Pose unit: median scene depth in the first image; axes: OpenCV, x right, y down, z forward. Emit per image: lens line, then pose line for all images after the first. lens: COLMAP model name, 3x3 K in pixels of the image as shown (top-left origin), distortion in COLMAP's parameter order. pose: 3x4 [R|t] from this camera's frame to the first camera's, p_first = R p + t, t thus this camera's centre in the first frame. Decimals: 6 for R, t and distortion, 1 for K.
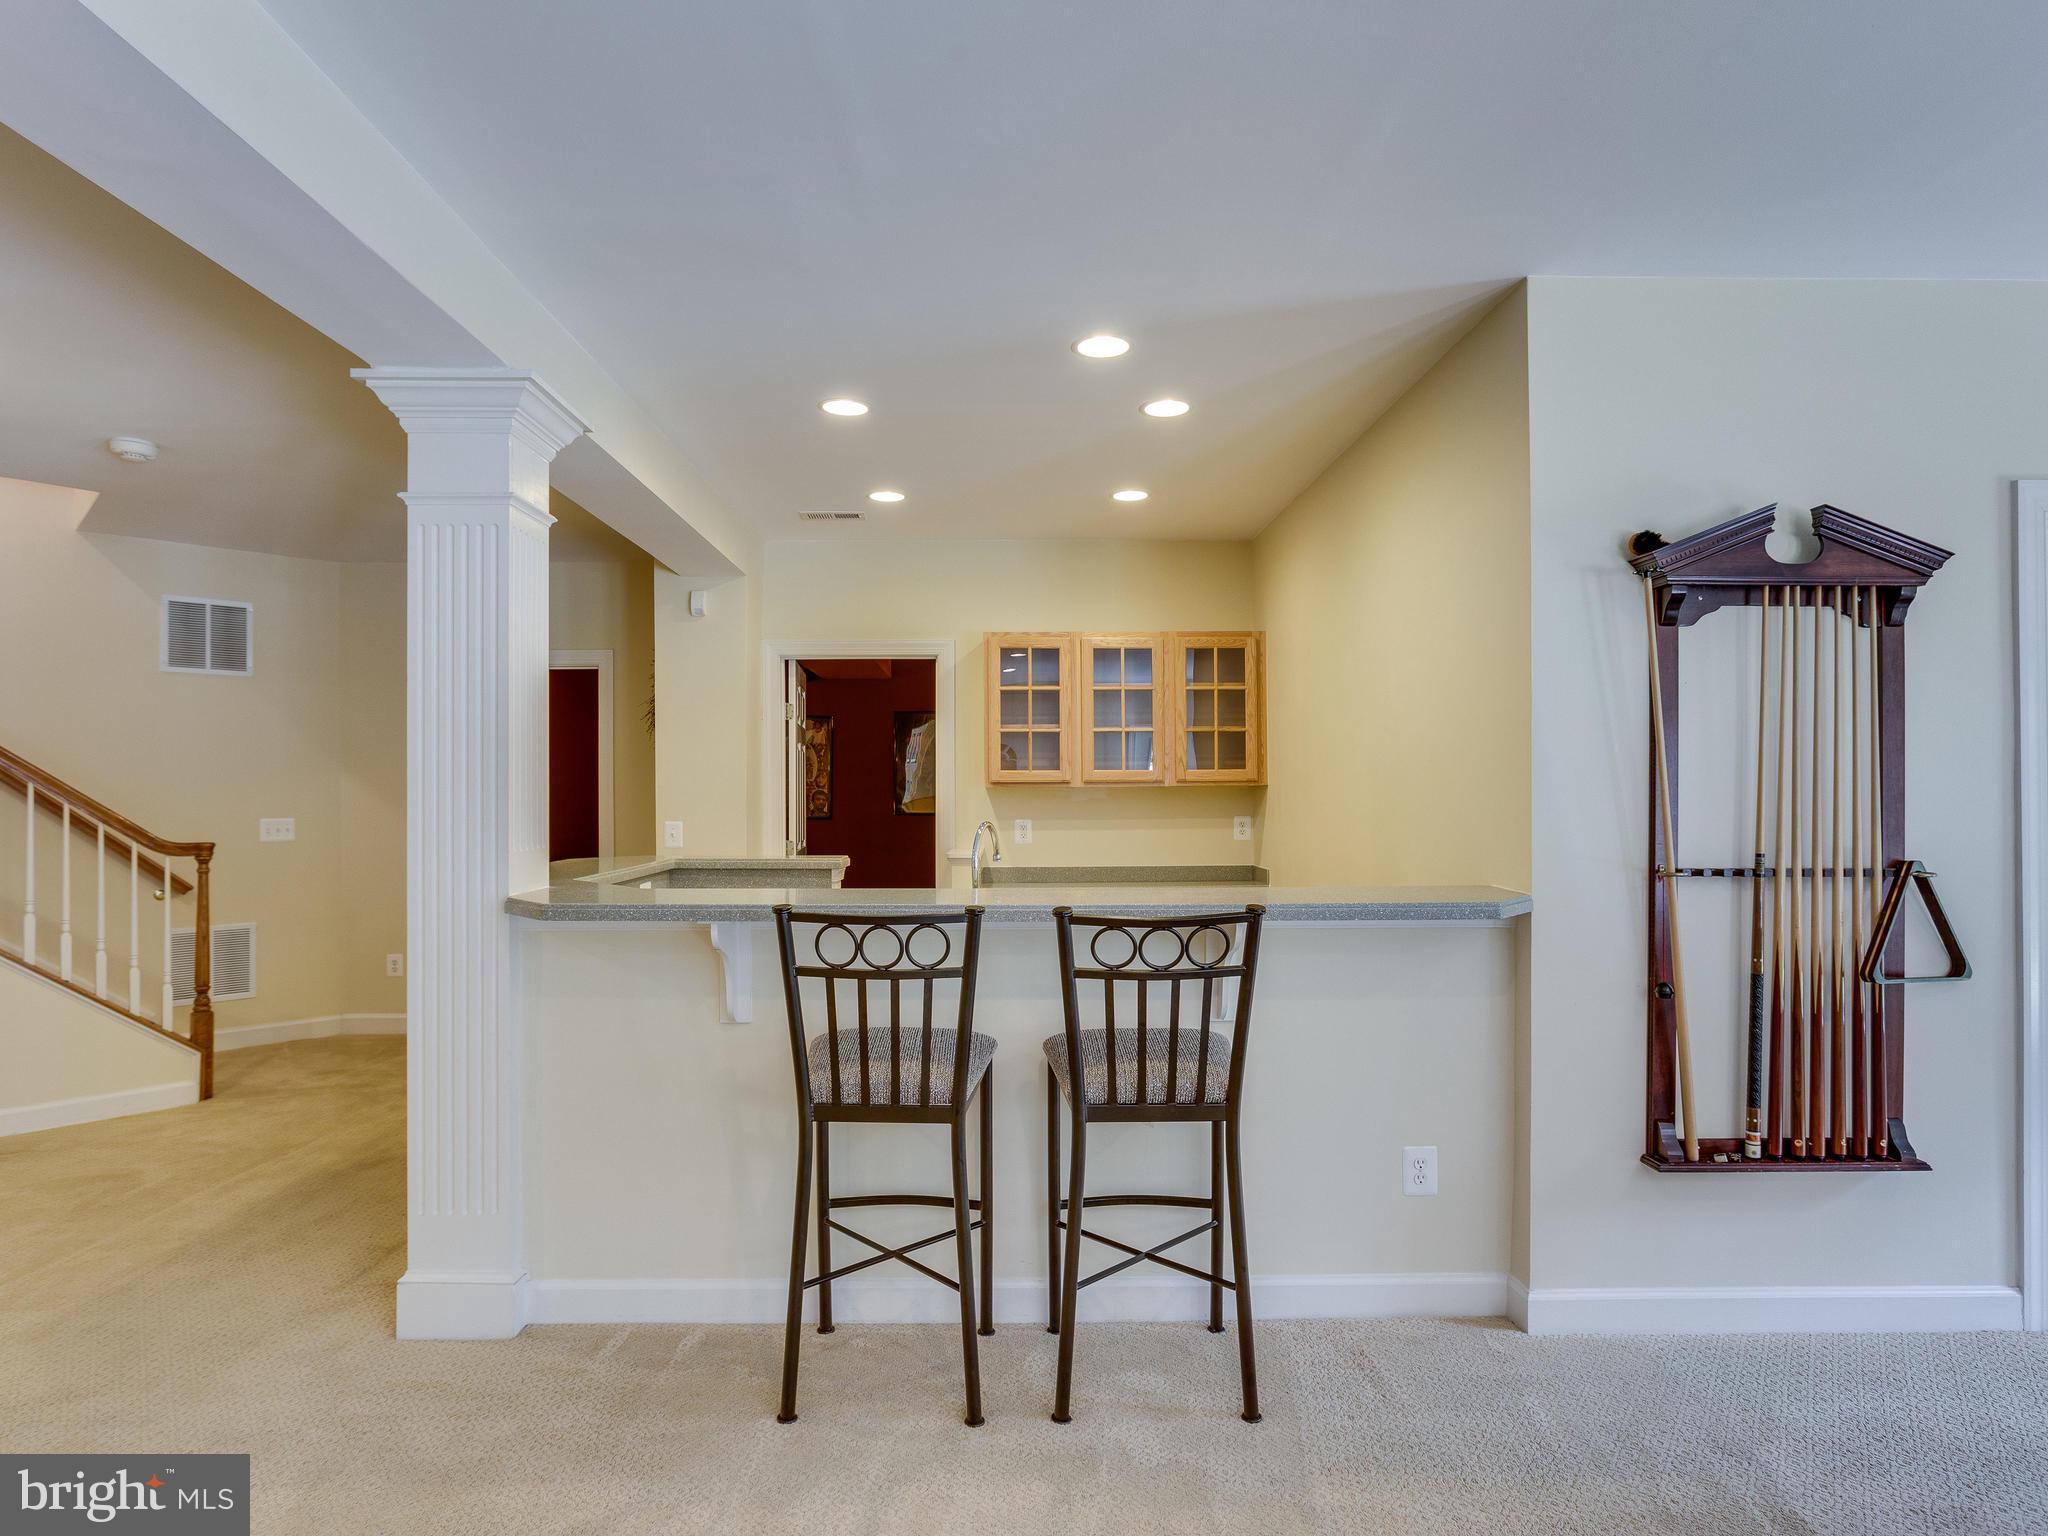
lens RADIAL K [[1145.0, 0, 1023.4], [0, 1145.0, 781.4], [0, 0, 1]] dist [-0.012991, 0.001495]
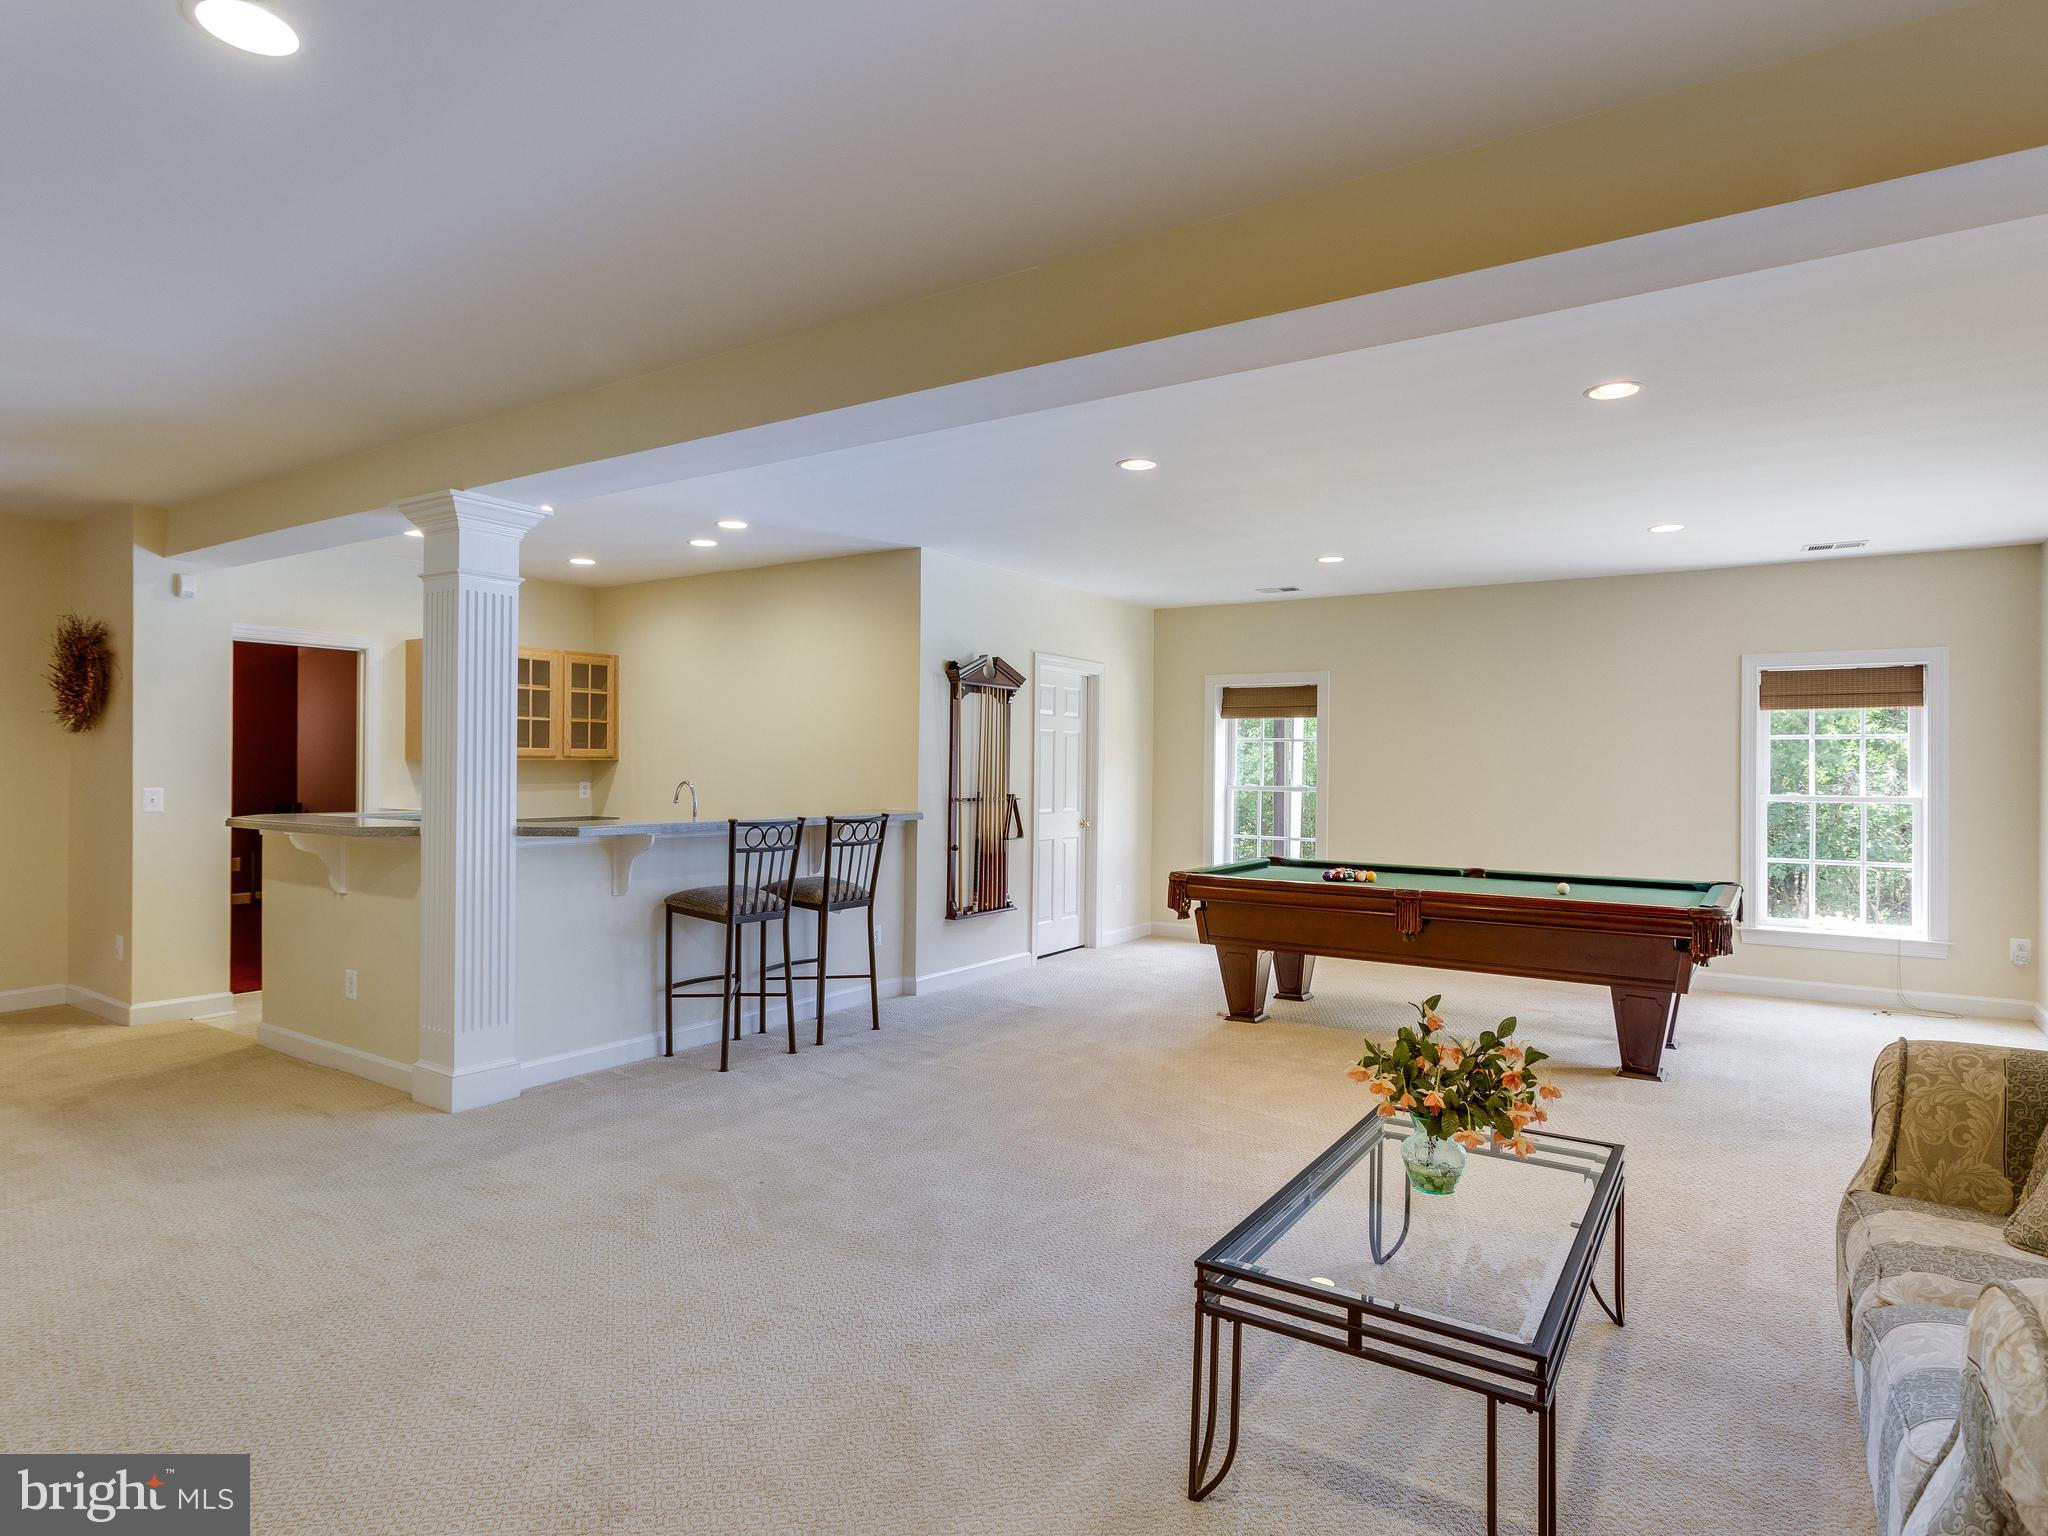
lens RADIAL K [[1145.0, 0, 1023.4], [0, 1145.0, 781.4], [0, 0, 1]] dist [-0.012991, 0.001495]
pose [[0.560281, -0.002730, 0.828298, -1.383096], [-0.015518, 0.999784, 0.013792, 0.003895], [-0.828157, -0.020581, 0.560118, -0.501047]]
